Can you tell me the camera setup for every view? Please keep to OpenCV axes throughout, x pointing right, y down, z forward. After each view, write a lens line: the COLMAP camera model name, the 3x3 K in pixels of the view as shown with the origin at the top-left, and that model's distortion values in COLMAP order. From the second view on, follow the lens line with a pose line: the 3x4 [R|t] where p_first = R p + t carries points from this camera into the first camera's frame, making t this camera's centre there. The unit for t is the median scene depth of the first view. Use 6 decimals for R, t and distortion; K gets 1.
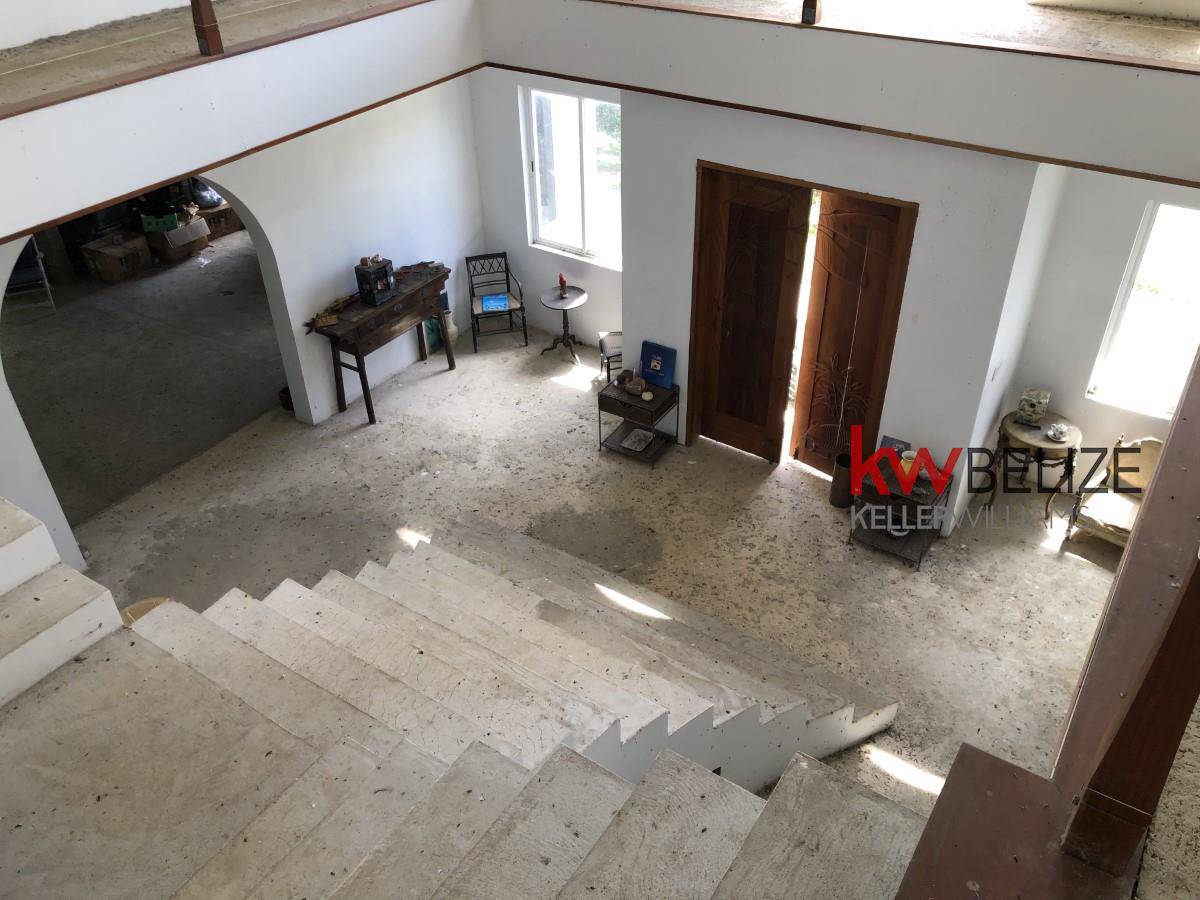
lens RADIAL K [[991.7, 0, 598.6], [0, 991.7, 444.0], [0, 0, 1]] dist [-0.005410, 0.011060]
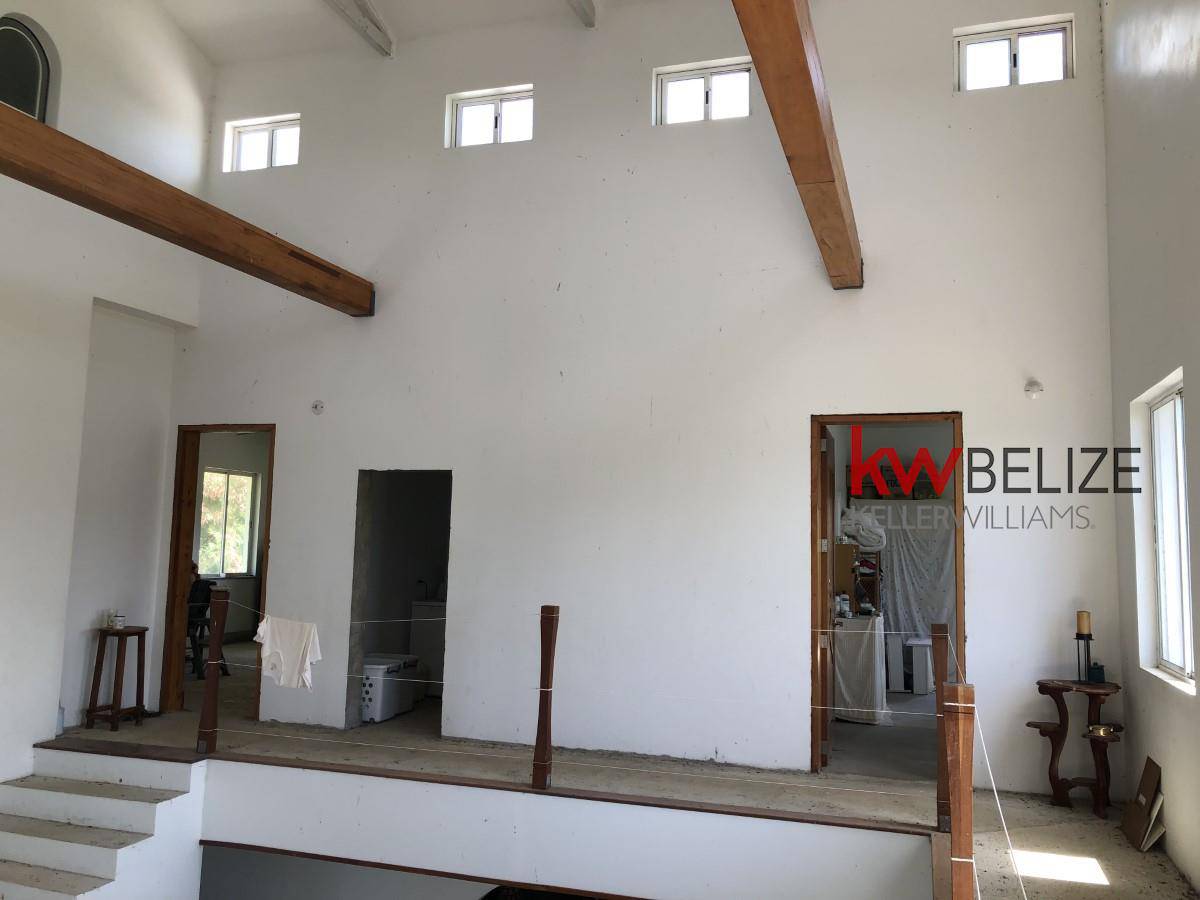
lens RADIAL K [[991.7, 0, 598.6], [0, 991.7, 444.0], [0, 0, 1]] dist [-0.005410, 0.011060]
pose [[0.269235, -0.074822, -0.960164, 0.724871], [-0.567827, 0.792923, -0.221011, -0.489218], [0.777872, 0.604710, 0.170997, 0.621086]]
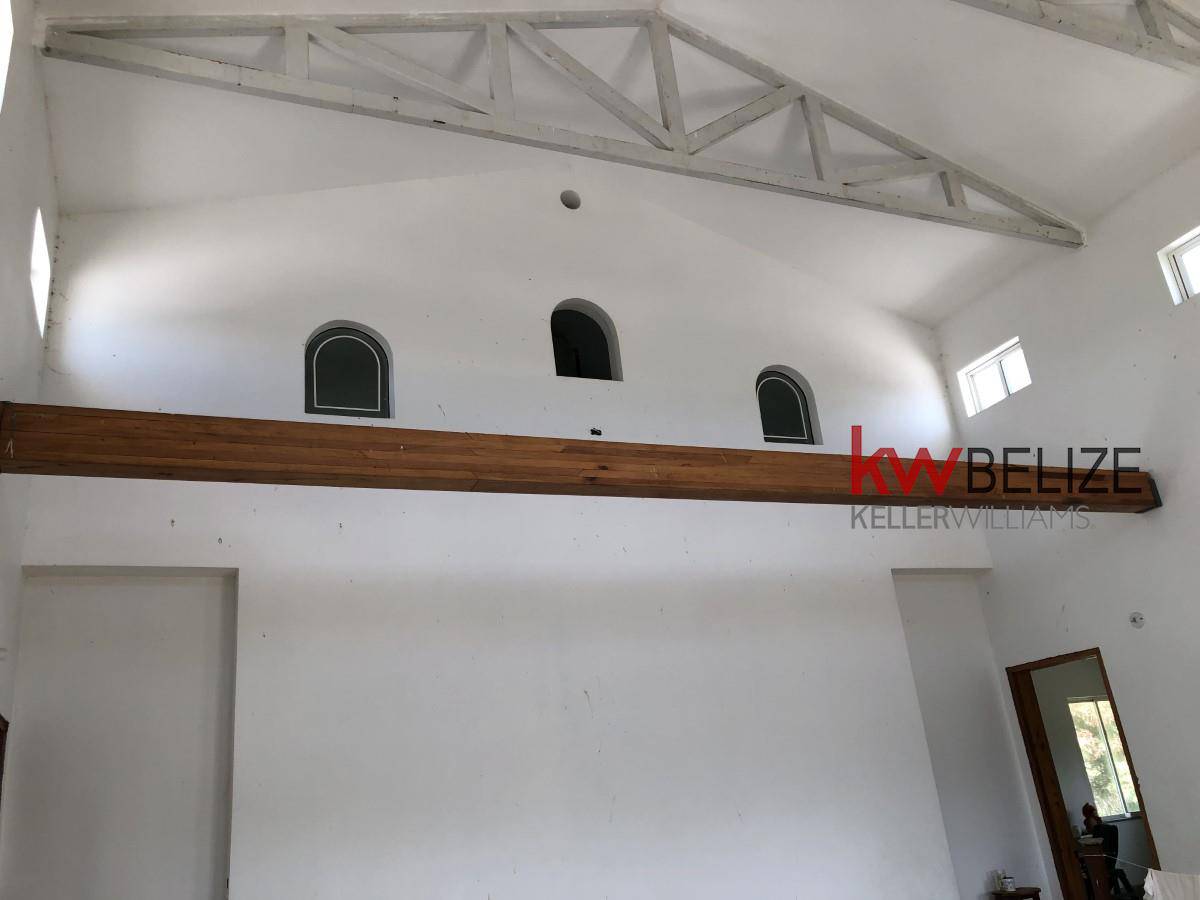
lens RADIAL K [[991.7, 0, 598.6], [0, 991.7, 444.0], [0, 0, 1]] dist [-0.005410, 0.011060]
pose [[-0.531993, -0.234229, -0.813708, 0.741285], [-0.379534, 0.925000, -0.018130, -0.537390], [0.756927, 0.299184, -0.580991, 0.670627]]
